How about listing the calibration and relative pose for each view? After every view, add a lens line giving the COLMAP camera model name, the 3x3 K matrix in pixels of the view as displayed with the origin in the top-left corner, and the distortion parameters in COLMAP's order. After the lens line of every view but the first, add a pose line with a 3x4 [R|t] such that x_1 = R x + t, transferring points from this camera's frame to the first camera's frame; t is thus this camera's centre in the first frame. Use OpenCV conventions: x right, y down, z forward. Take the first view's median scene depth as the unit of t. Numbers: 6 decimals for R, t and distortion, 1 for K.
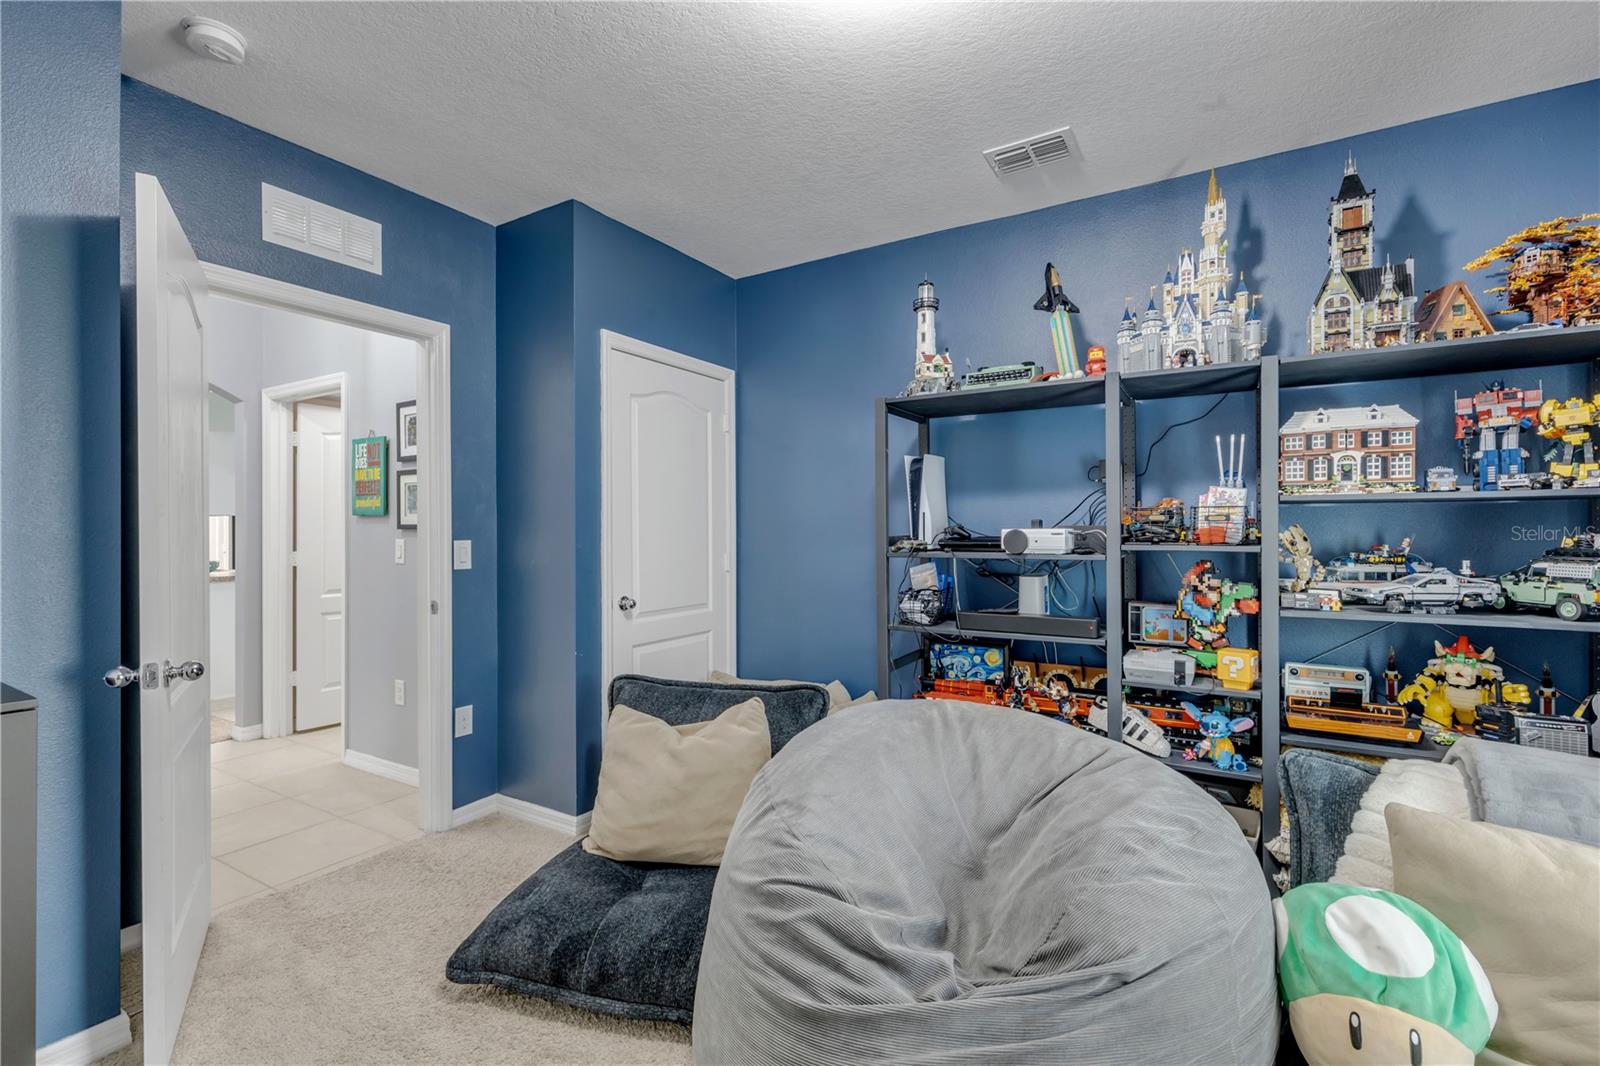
lens RADIAL K [[721.2, 0, 801.2], [0, 721.2, 528.4], [0, 0, 1]] dist [0.003671, -0.000113]
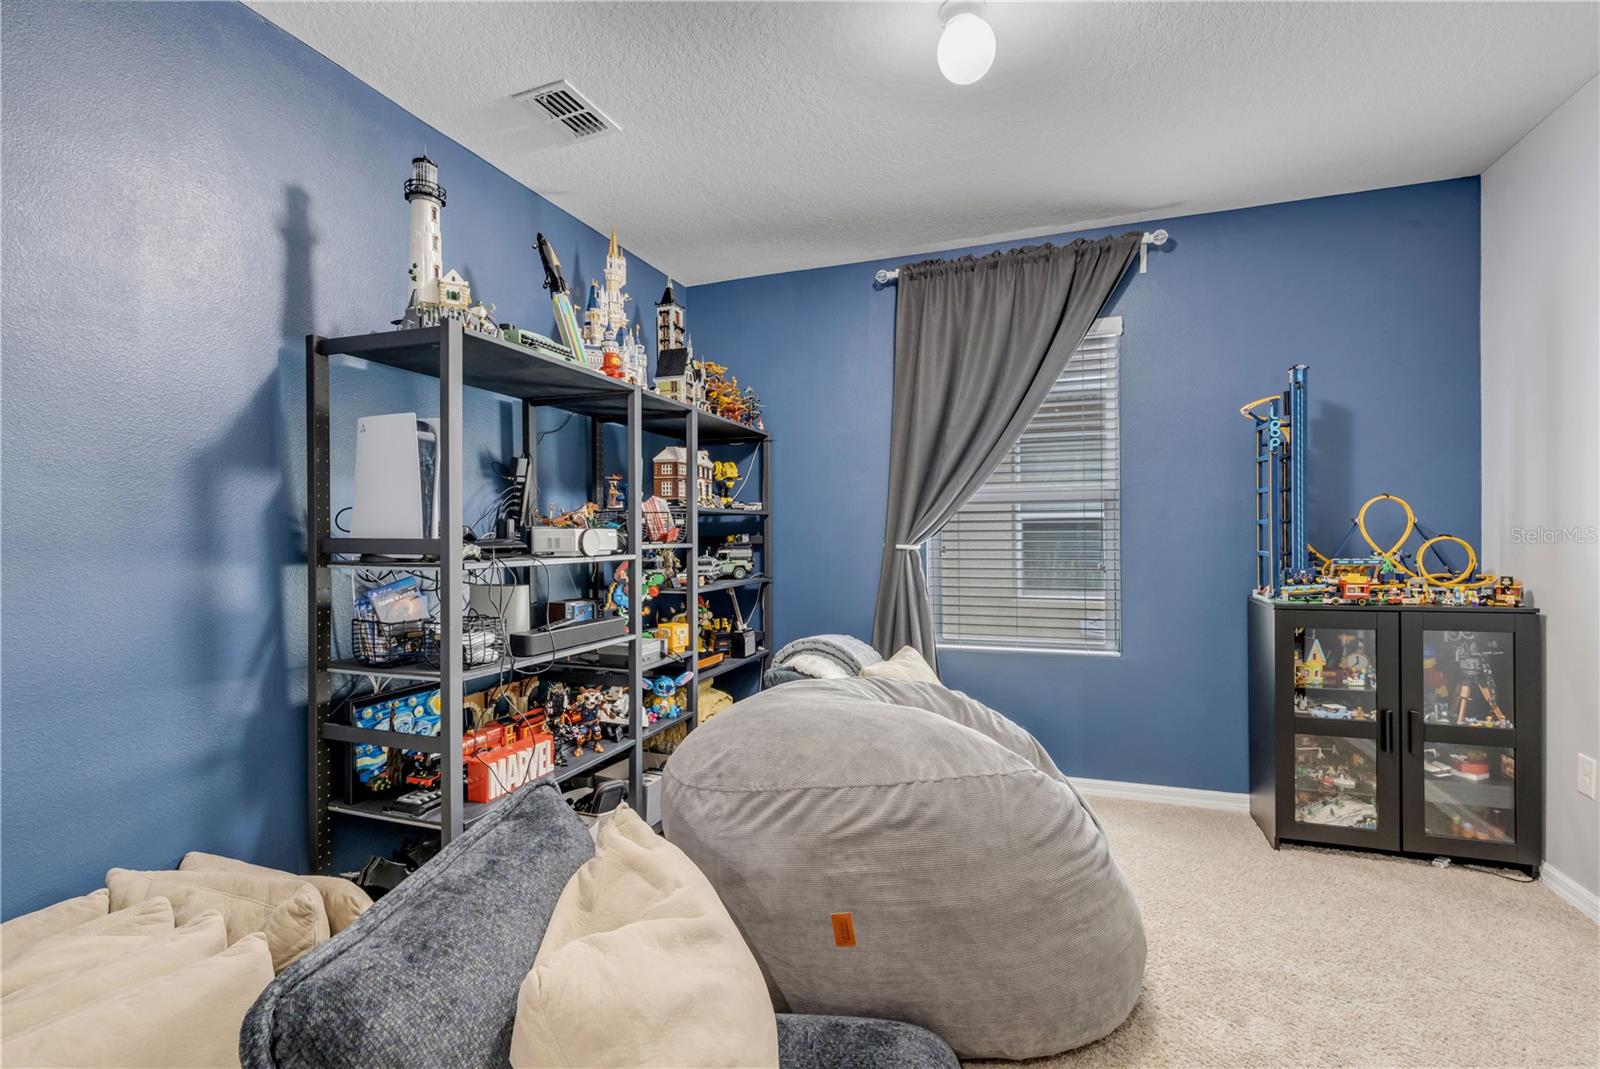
lens RADIAL K [[721.2, 0, 801.2], [0, 721.2, 529.9], [0, 0, 1]] dist [0.003671, -0.000113]
pose [[-0.189480, 0.007472, 0.981856, -0.650560], [-0.000244, 0.999971, -0.007657, 0.008557], [-0.981885, -0.001690, -0.189472, 0.935567]]
